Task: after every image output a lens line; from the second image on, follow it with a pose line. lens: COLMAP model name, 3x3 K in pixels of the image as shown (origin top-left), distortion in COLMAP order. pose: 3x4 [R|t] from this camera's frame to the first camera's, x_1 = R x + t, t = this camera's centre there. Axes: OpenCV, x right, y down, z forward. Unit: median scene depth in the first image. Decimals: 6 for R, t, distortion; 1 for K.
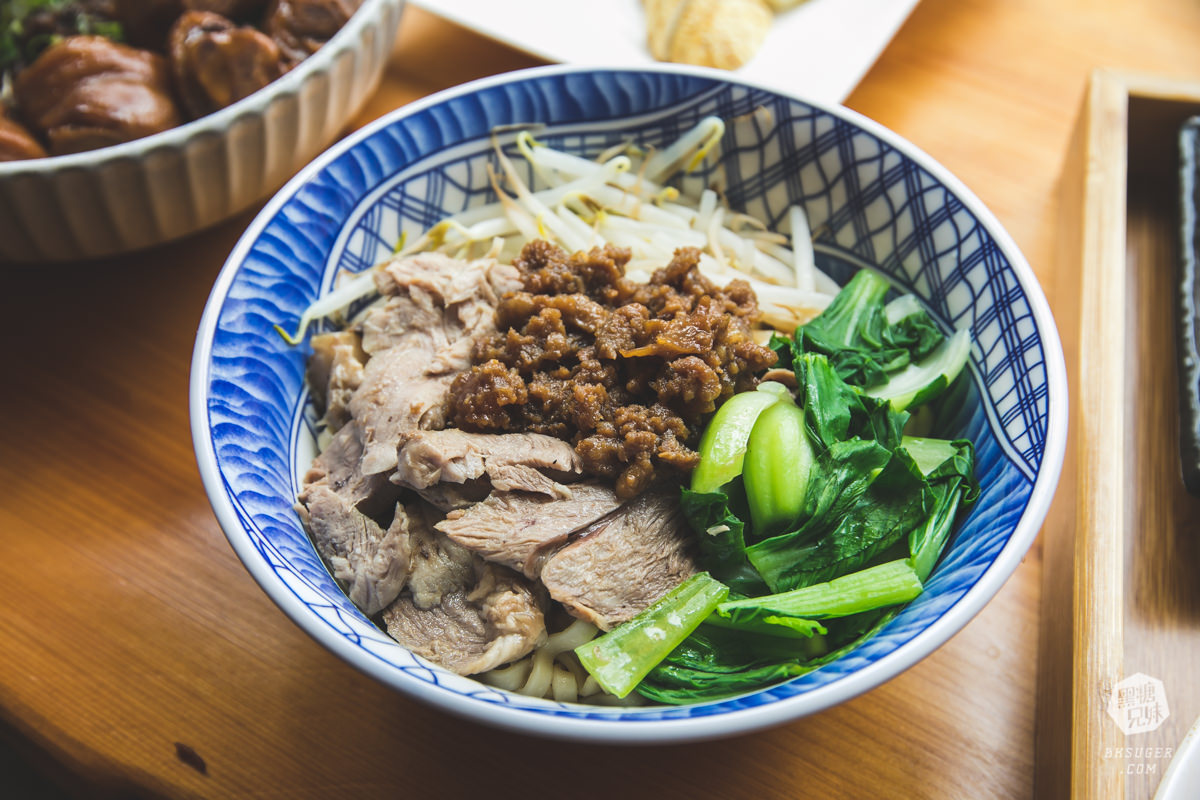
lens RADIAL K [[1756.2, 0, 602.8], [0, 1756.2, 399.1], [0, 0, 1]] dist [0.081767, 0.000000]
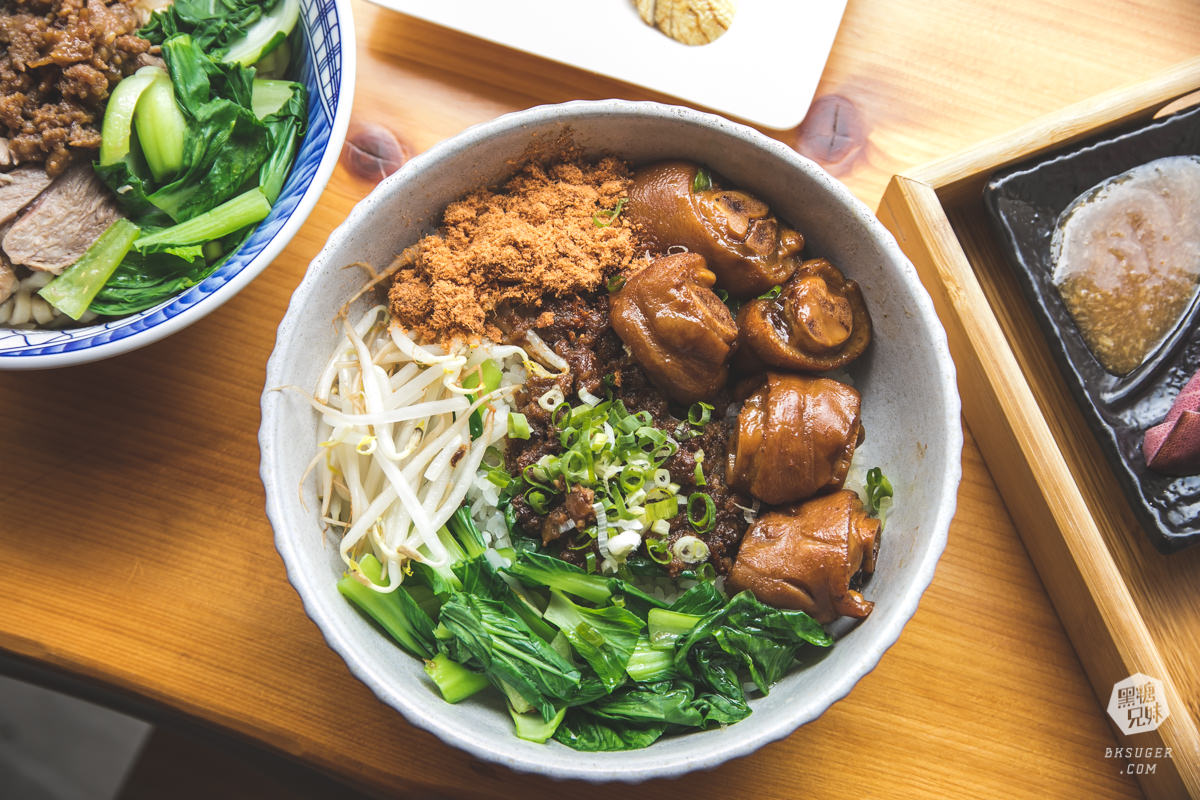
lens RADIAL K [[1756.2, 0, 593.4], [0, 1756.2, 405.0], [0, 0, 1]] dist [0.081767, 0.000000]
pose [[0.981080, -0.178882, 0.074042, 0.296906], [0.131811, 0.897298, 0.421287, -0.318303], [-0.141799, -0.403557, 0.903900, -0.415761]]
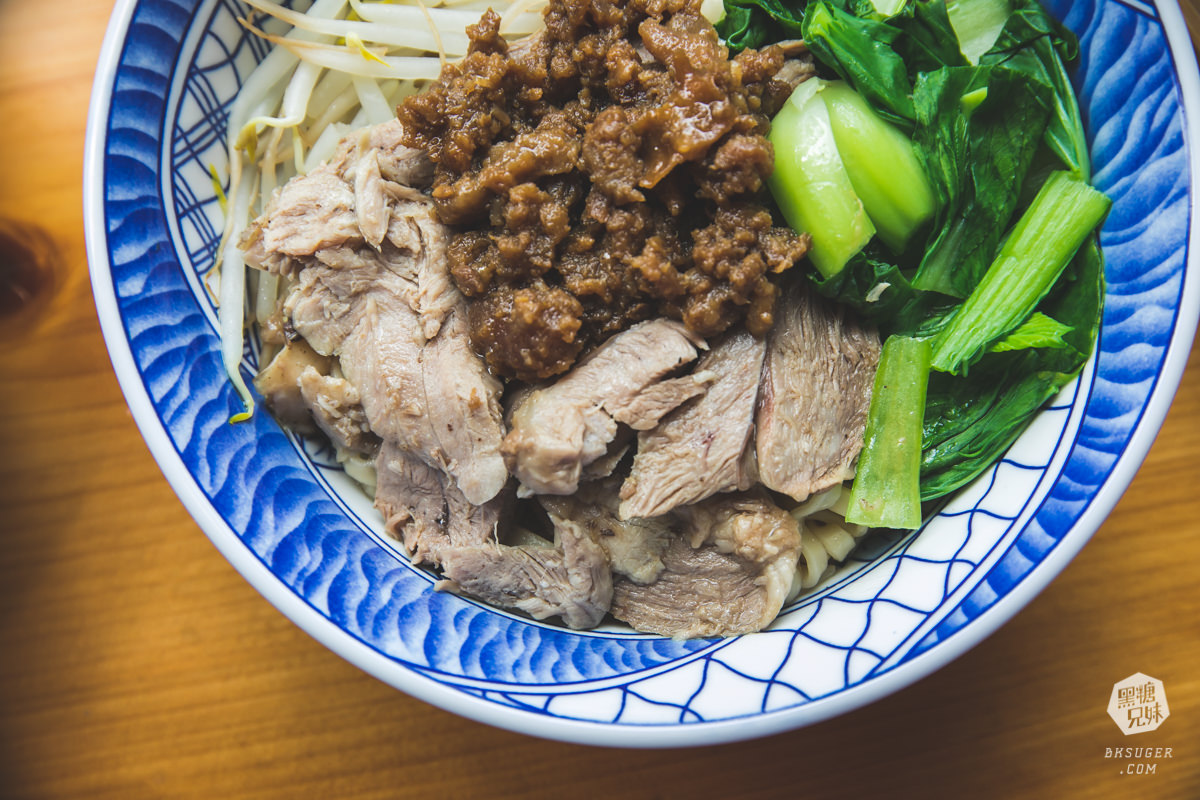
lens RADIAL K [[2093.6, 0, 601.0], [0, 2093.6, 395.4], [0, 0, 1]] dist [0.012429, 0.000000]
pose [[0.758512, -0.648387, 0.065227, -0.126001], [0.525024, 0.667335, 0.528217, -0.471695], [-0.386017, -0.366413, 0.846600, 0.201150]]
